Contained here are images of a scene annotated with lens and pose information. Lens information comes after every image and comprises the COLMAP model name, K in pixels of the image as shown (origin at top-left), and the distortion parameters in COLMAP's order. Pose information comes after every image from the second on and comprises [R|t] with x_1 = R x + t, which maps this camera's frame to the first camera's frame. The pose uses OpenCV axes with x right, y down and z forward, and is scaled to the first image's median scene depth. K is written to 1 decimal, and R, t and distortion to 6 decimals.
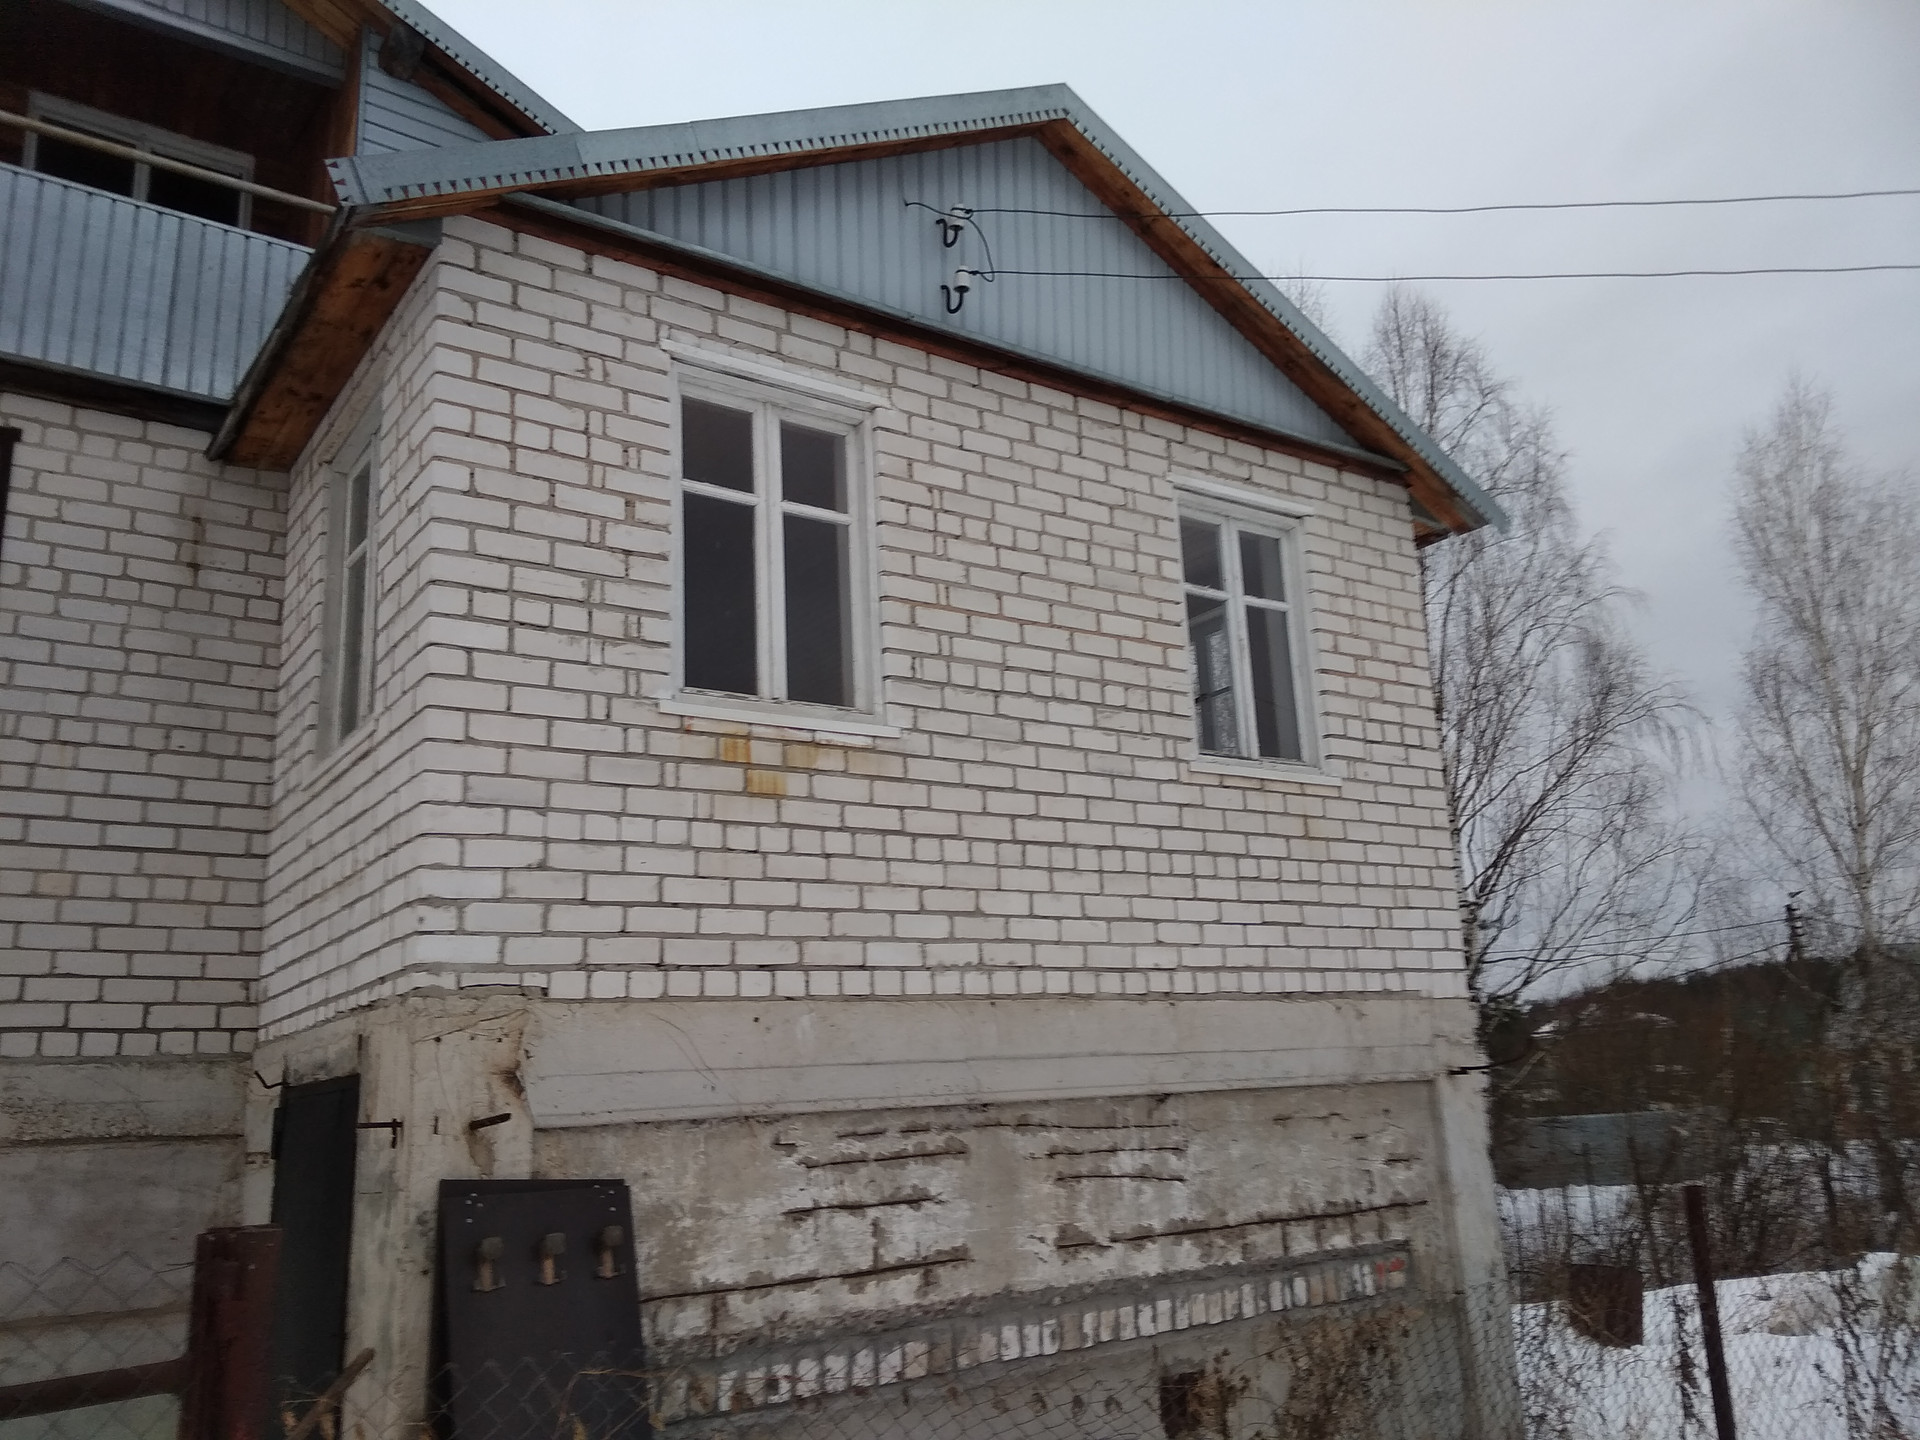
lens RADIAL K [[1519.5, 0, 922.8], [0, 1519.5, 726.5], [0, 0, 1]] dist [0.110357, -0.181797]
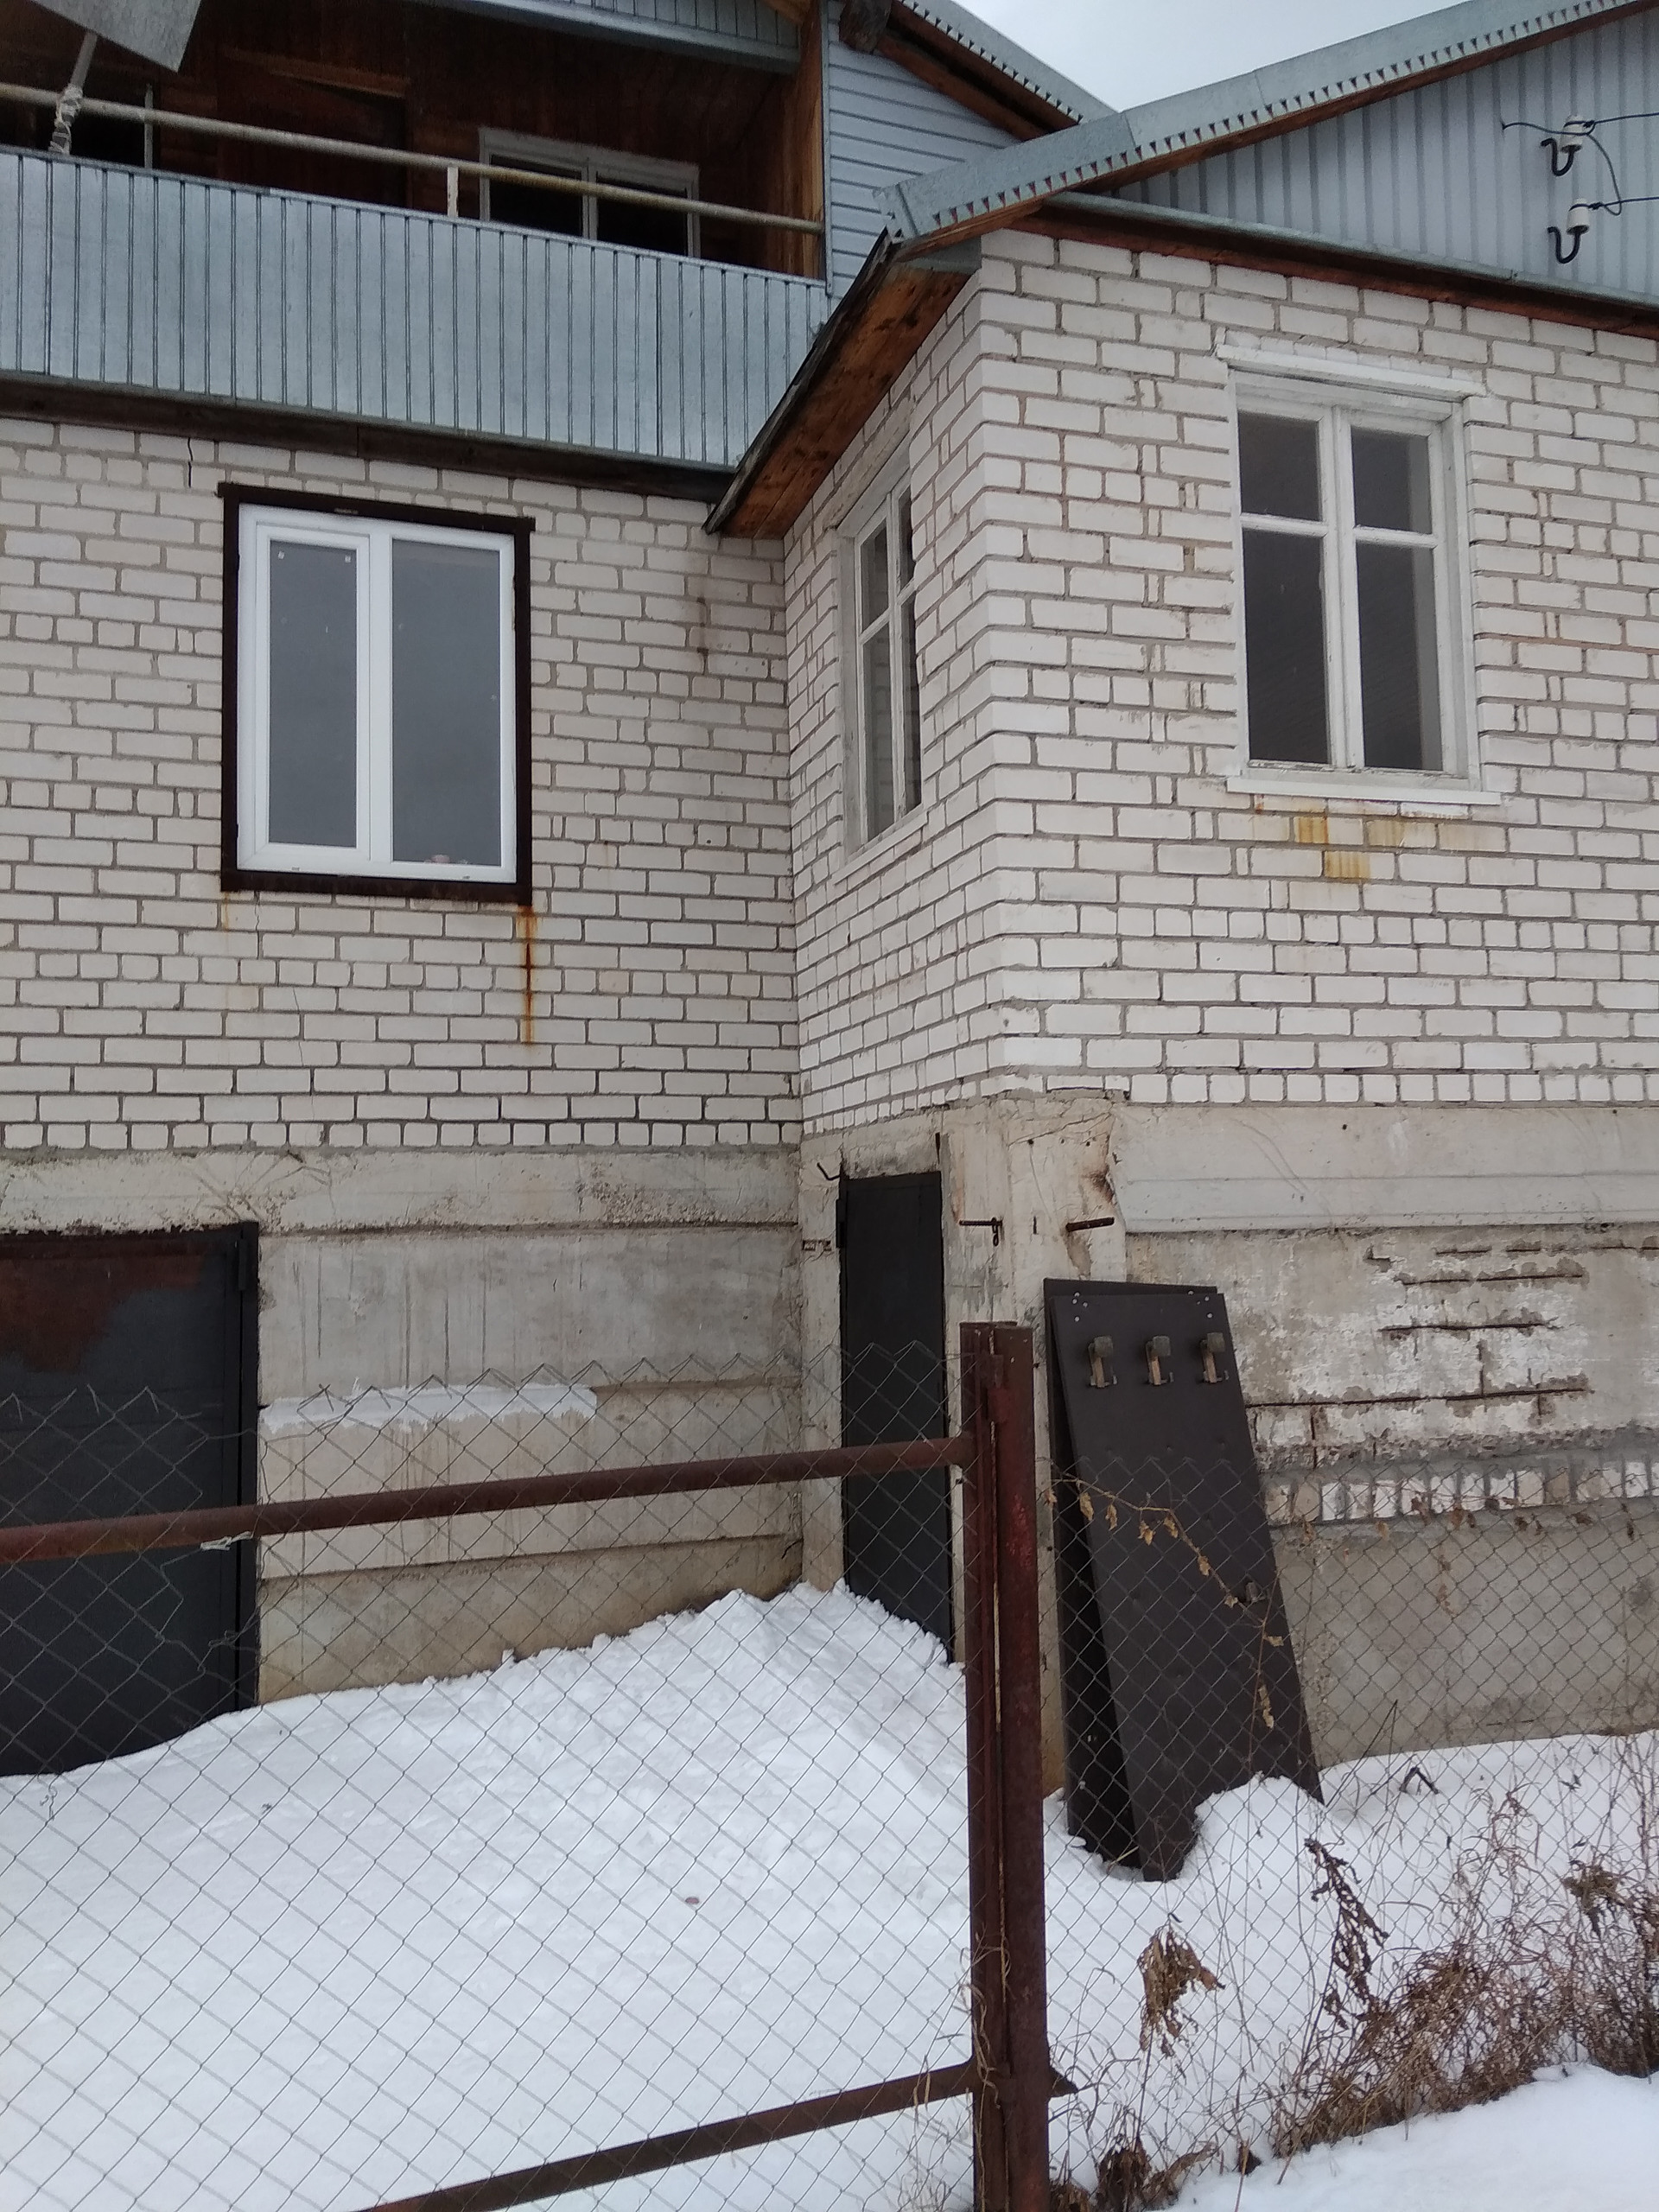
lens RADIAL K [[1750.6, 0, 812.3], [0, 1750.6, 1071.1], [0, 0, 1]] dist [0.110357, -0.181797]
pose [[0.955200, 0.006541, -0.295888, -0.090420], [0.044017, 0.985497, 0.163883, -0.026043], [0.292669, -0.169565, 0.941059, -0.076690]]
